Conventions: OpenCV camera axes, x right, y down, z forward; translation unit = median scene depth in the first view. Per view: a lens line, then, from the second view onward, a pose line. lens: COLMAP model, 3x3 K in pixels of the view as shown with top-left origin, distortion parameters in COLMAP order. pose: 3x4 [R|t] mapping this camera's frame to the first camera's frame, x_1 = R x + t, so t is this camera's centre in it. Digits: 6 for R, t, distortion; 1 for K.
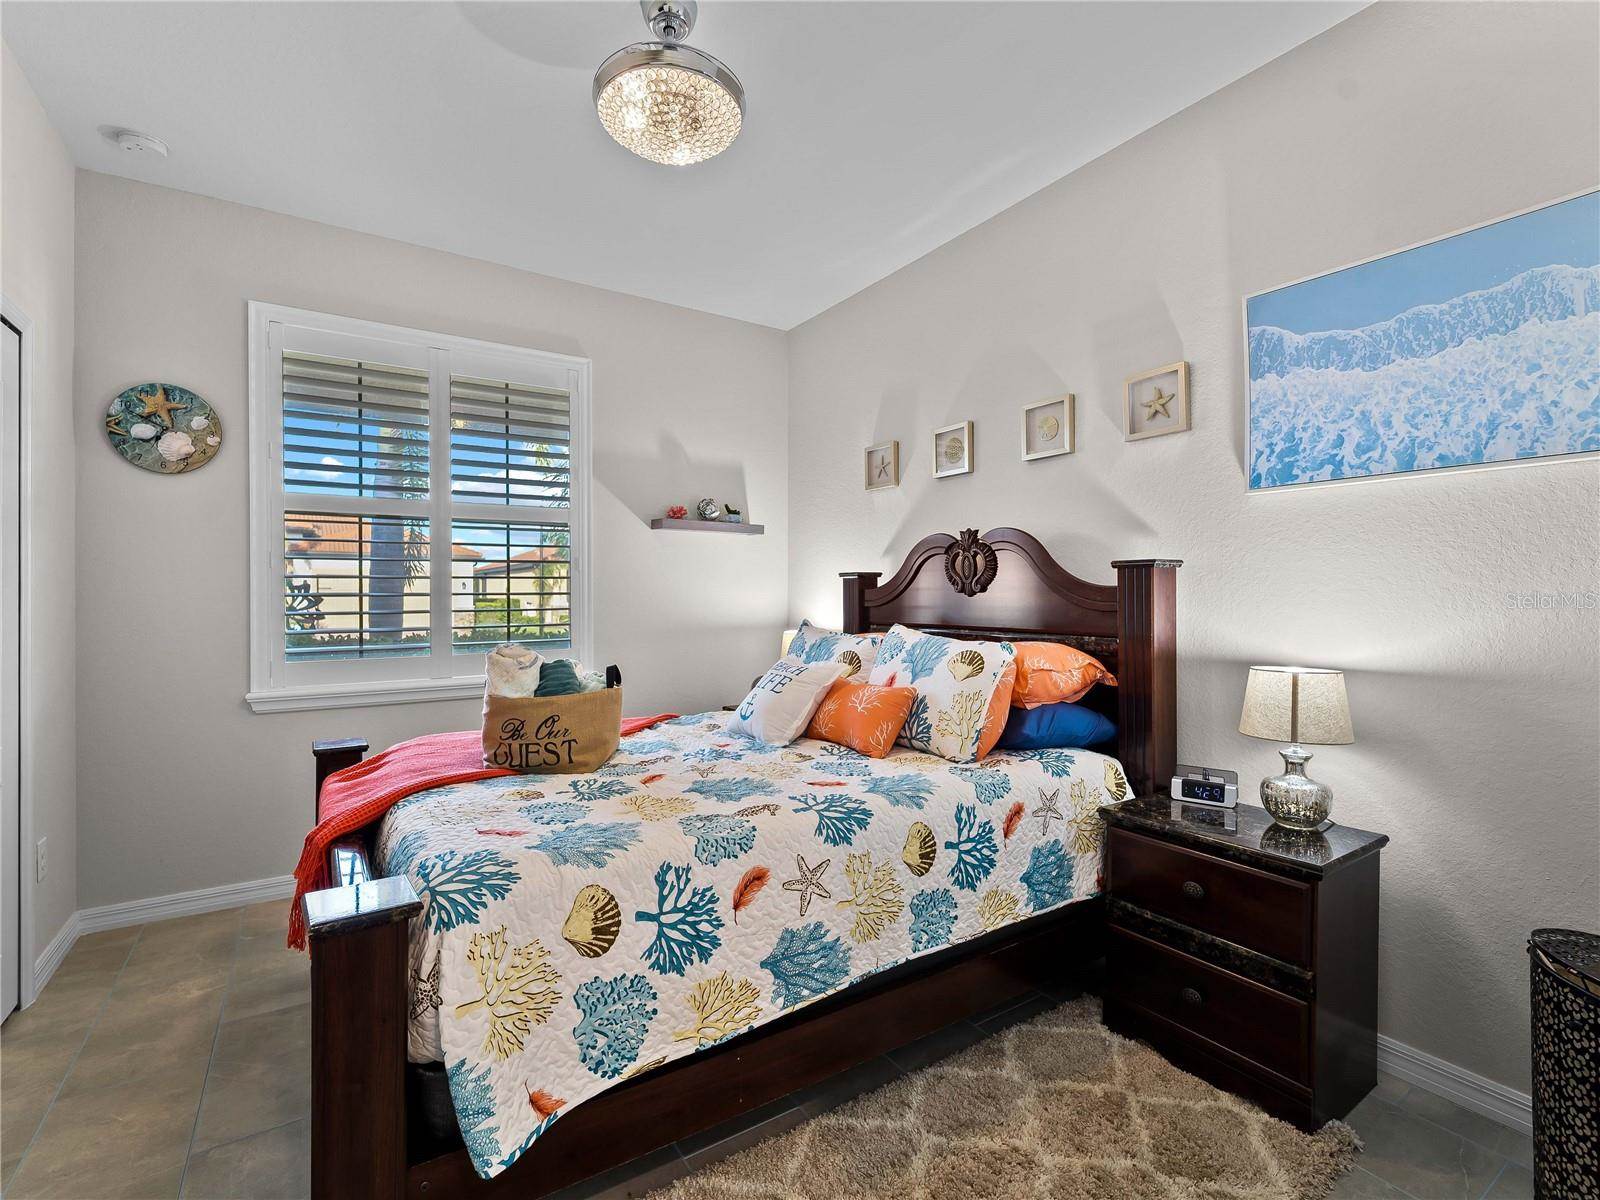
lens RADIAL K [[728.7, 0, 799.8], [0, 728.7, 606.1], [0, 0, 1]] dist [0.000005, -0.000412]
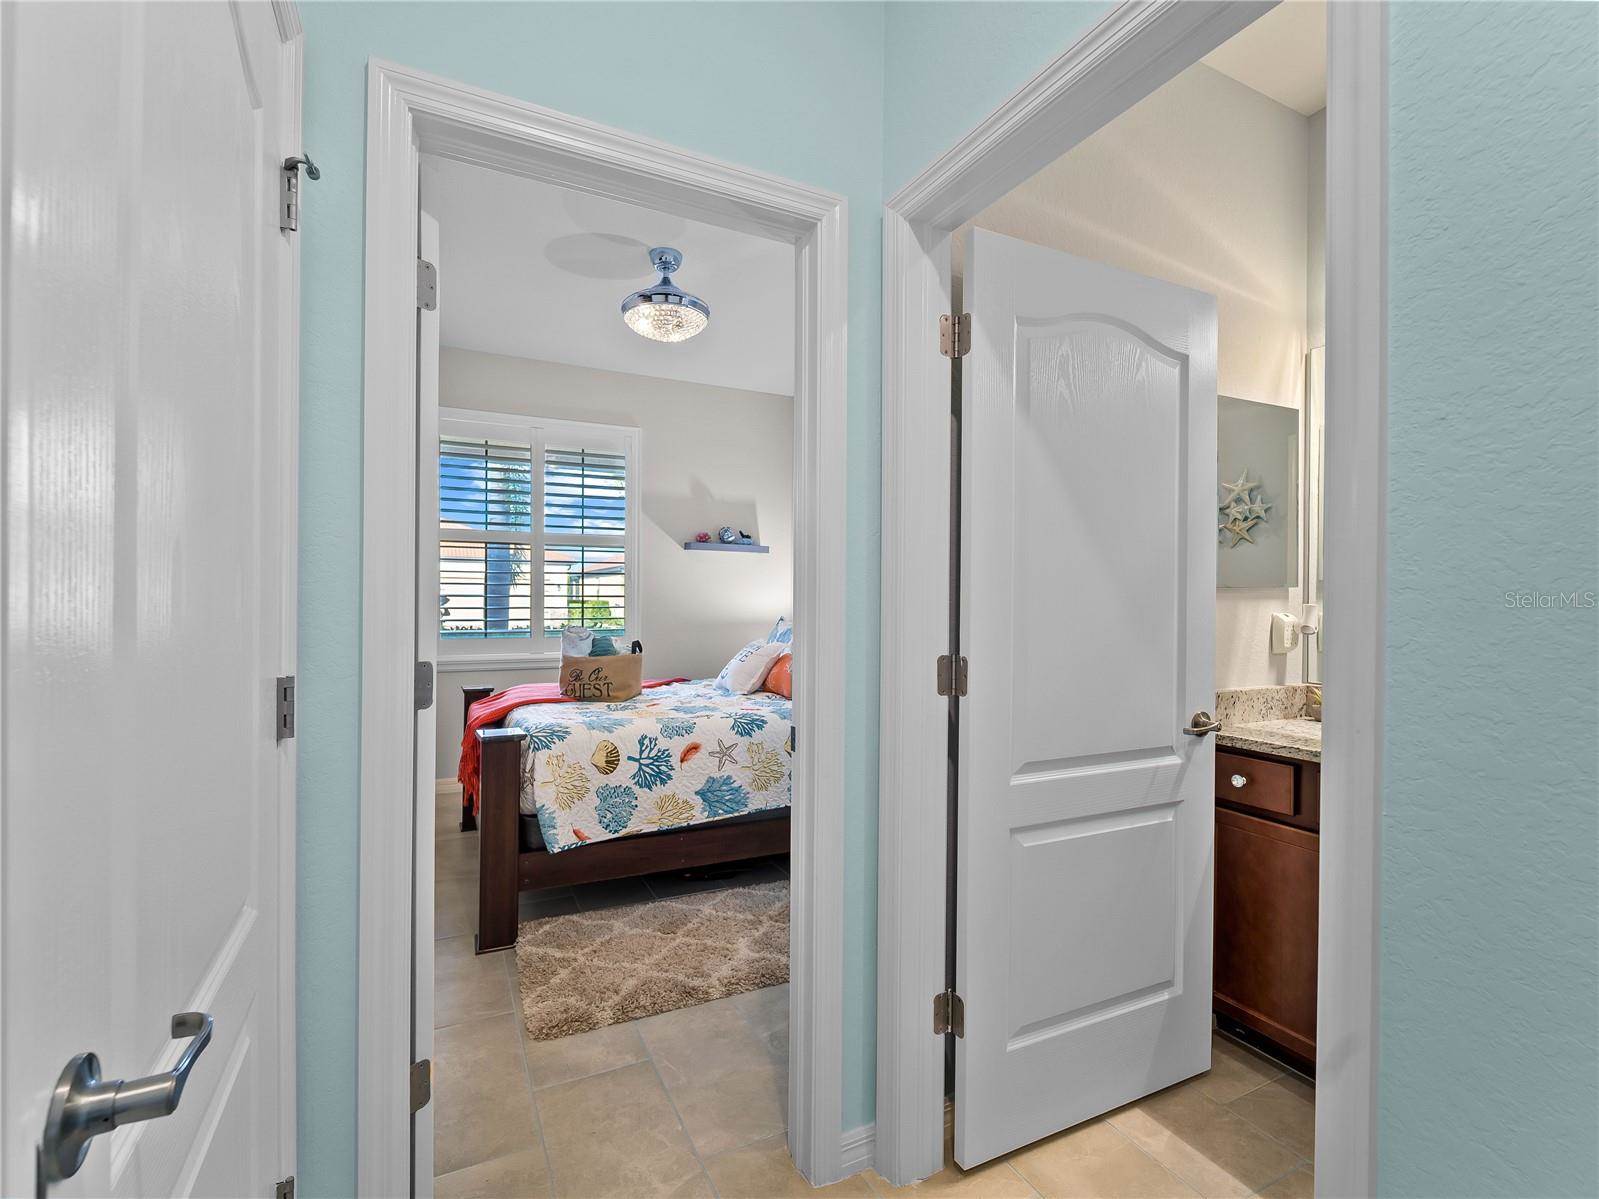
lens RADIAL K [[740.2, 0, 809.2], [0, 740.2, 611.7], [0, 0, 1]] dist [-0.002559, -0.001109]
pose [[0.994253, 0.011676, -0.106420, 0.429613], [-0.011399, 0.999930, 0.003210, 0.008996], [0.106450, -0.001979, 0.994316, -0.862515]]
